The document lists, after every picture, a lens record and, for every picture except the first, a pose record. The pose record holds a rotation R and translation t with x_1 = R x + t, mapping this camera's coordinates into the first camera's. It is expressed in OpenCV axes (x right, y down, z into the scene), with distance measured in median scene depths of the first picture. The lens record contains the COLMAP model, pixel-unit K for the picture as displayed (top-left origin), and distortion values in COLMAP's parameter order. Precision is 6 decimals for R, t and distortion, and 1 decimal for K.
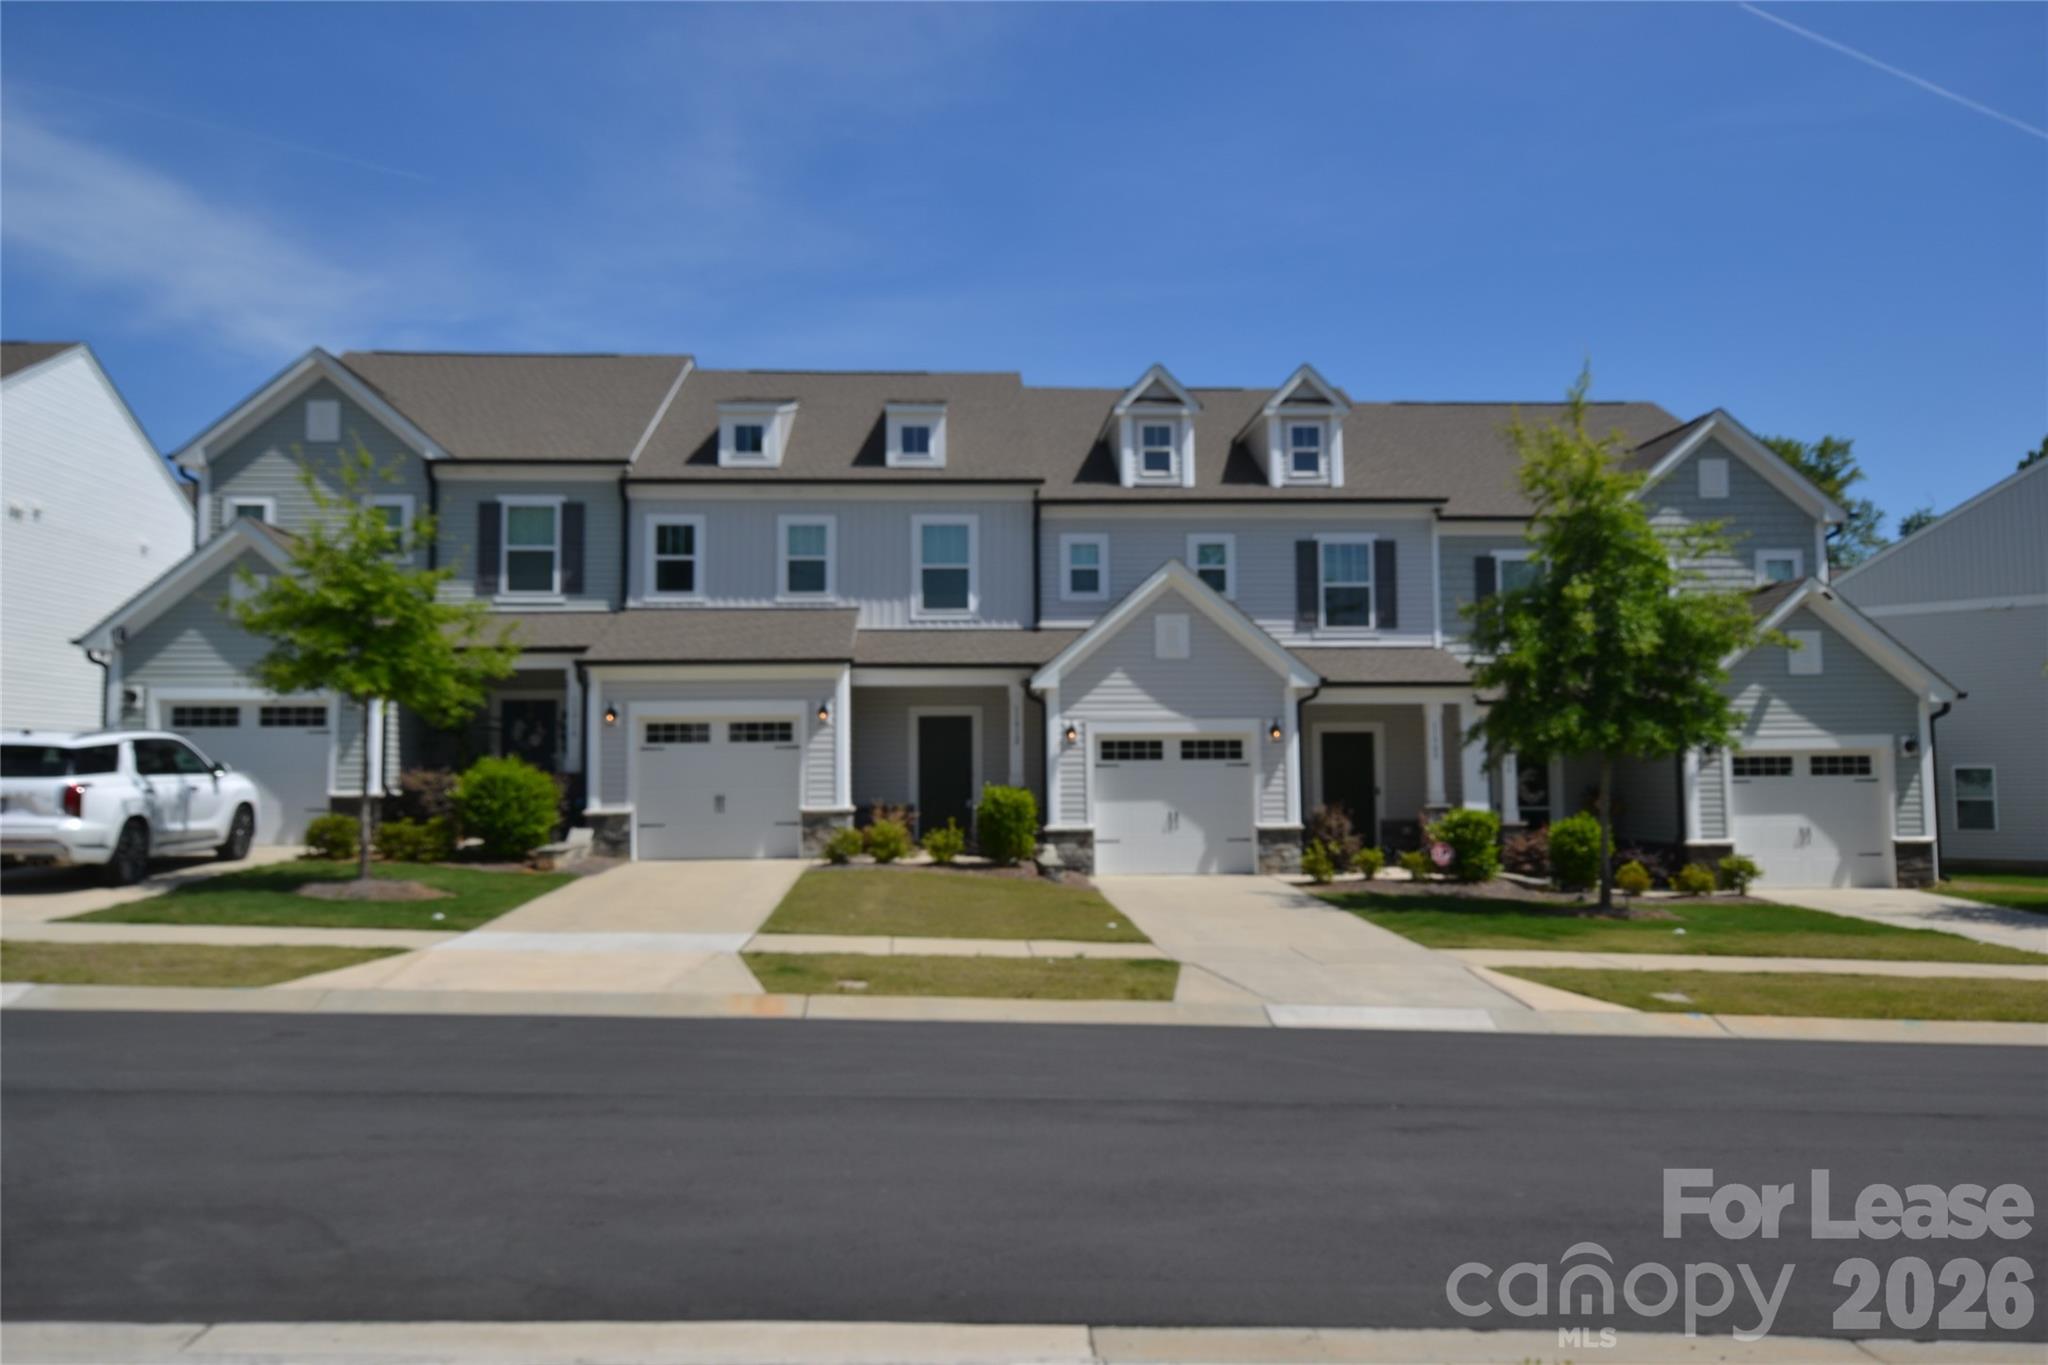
lens RADIAL K [[1616.8, 0, 1024.0], [0, 1616.8, 682.5], [0, 0, 1]] dist [0.056579, -0.000477]
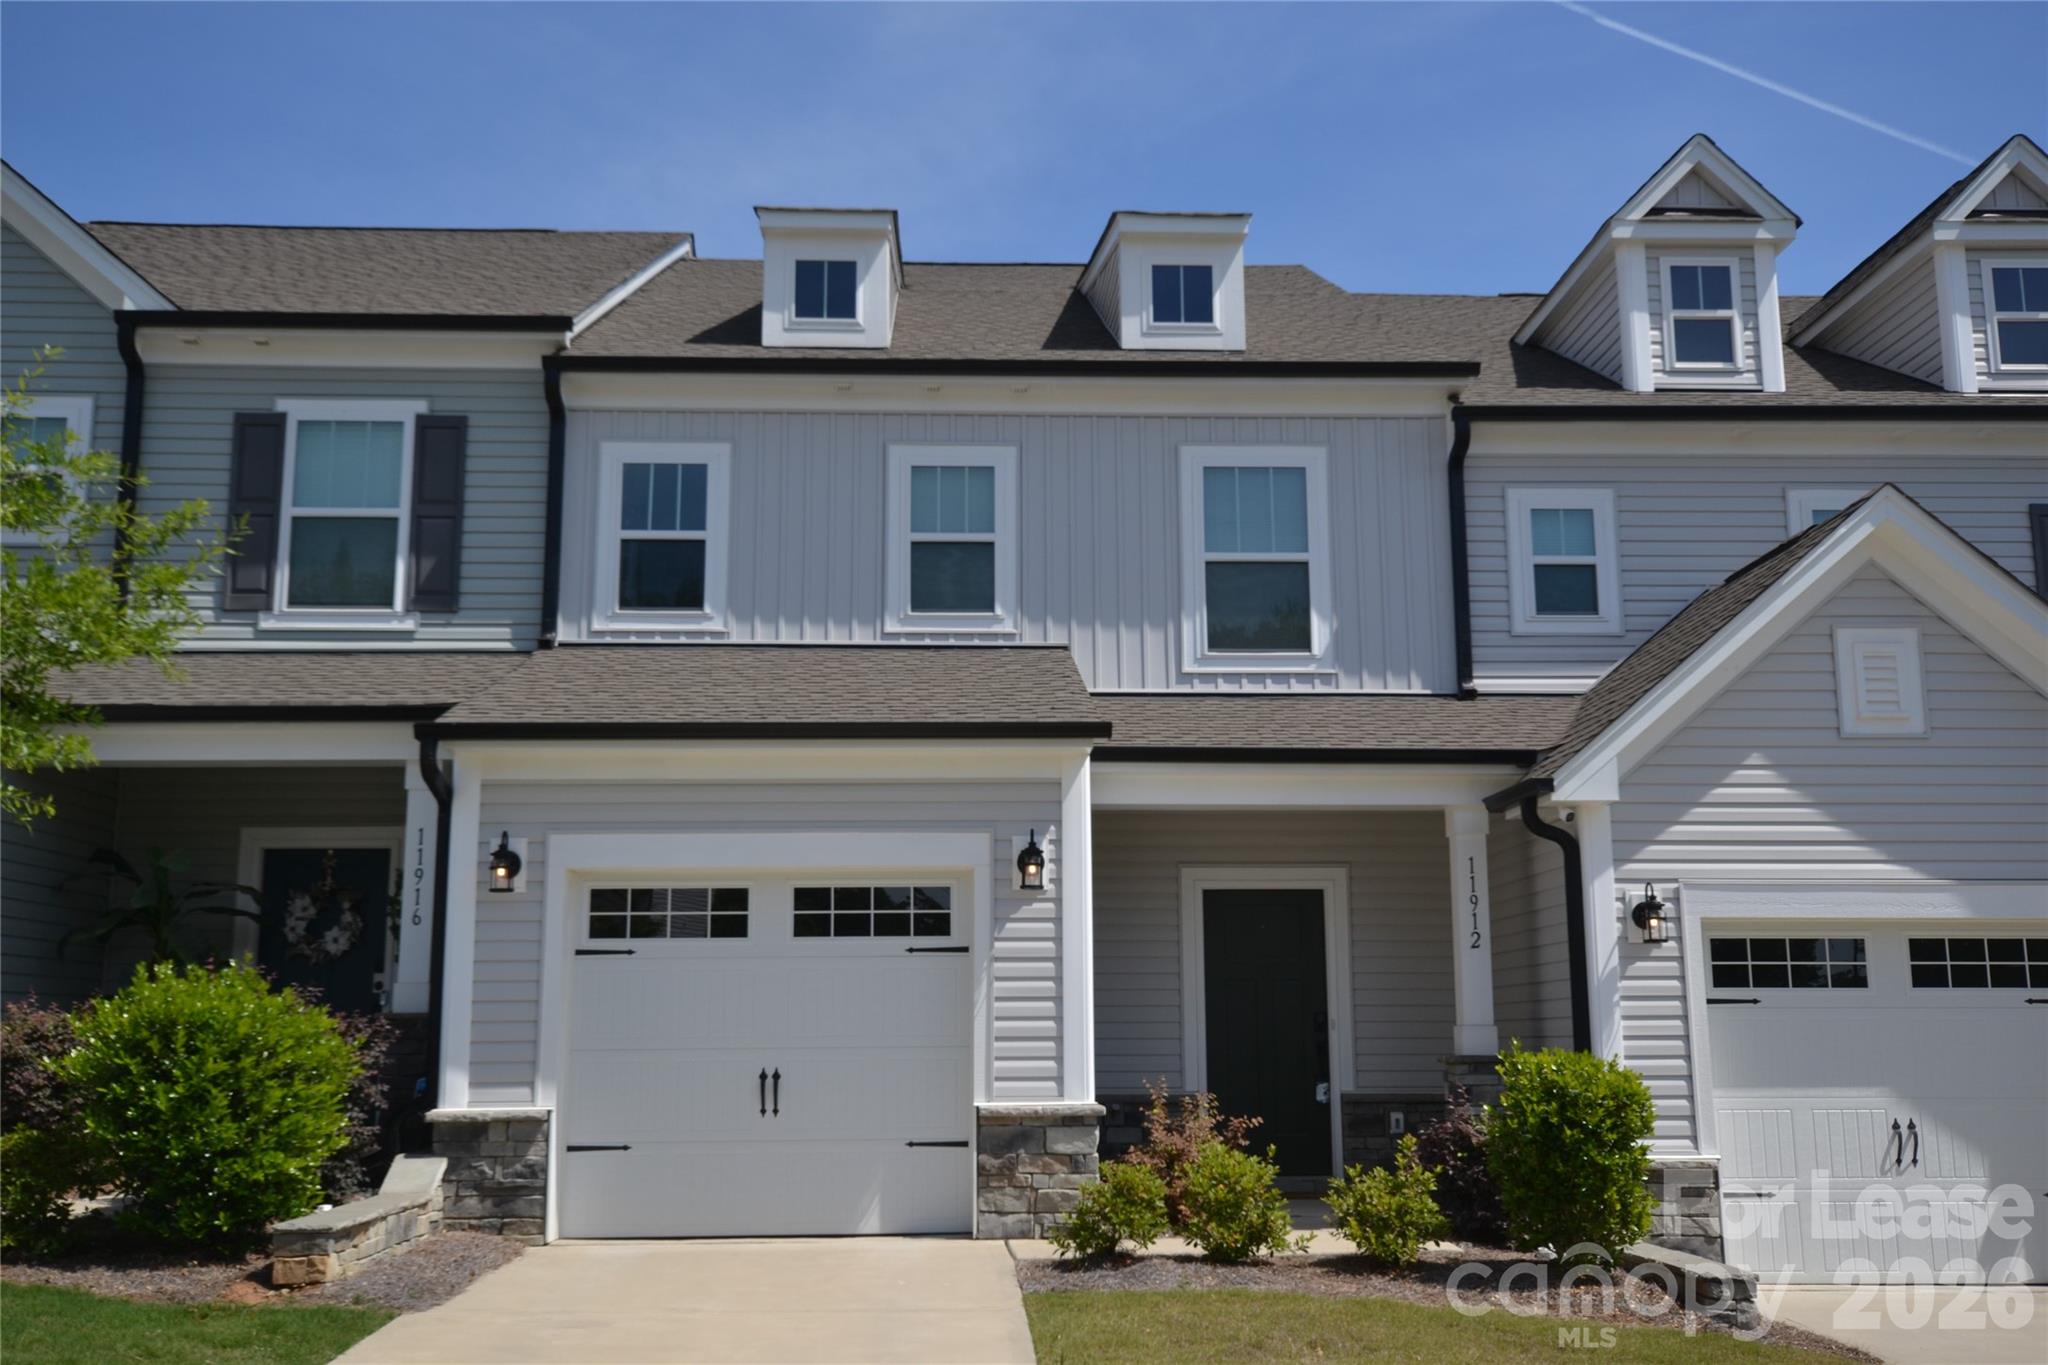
lens RADIAL K [[2110.7, 0, 1024.0], [0, 2110.7, 682.5], [0, 0, 1]] dist [0.047475, -0.012339]
pose [[0.999686, -0.000718, -0.025054, -0.108976], [-0.002075, 0.993785, -0.111296, 0.031658], [0.024978, 0.111313, 0.993471, 0.461054]]
